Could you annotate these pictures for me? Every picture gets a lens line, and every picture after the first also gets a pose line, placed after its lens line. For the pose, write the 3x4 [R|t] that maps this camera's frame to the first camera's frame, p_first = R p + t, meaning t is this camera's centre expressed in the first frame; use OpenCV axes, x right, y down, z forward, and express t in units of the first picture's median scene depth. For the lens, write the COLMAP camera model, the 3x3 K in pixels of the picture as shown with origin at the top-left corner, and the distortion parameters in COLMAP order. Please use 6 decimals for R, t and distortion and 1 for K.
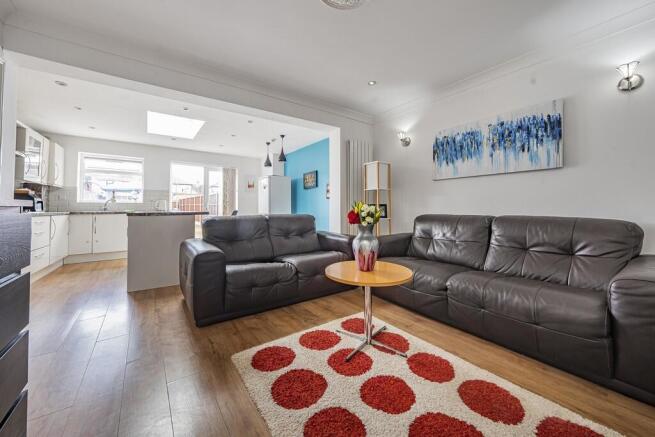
lens RADIAL K [[255.7, 0, 326.0], [0, 255.7, 201.1], [0, 0, 1]] dist [0.000419, 0.000131]
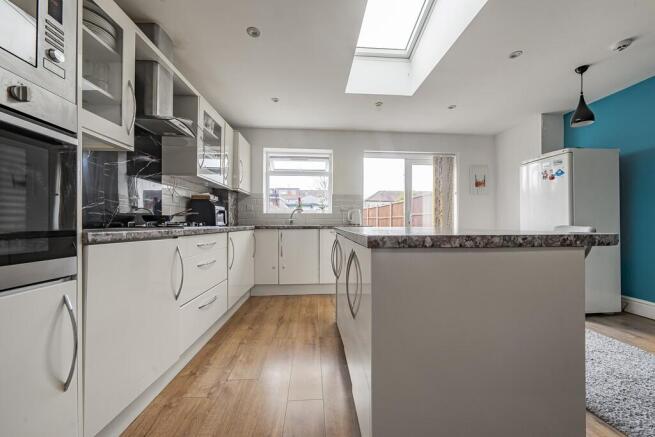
lens RADIAL K [[247.5, 0, 327.5], [0, 247.5, 218.5], [0, 0, 1]] dist [-0.000258, 0.000001]
pose [[0.852497, -0.005654, -0.522702, -0.427559], [0.013122, 0.999858, 0.010585, 0.015803], [0.522568, -0.015883, 0.852450, 0.475153]]
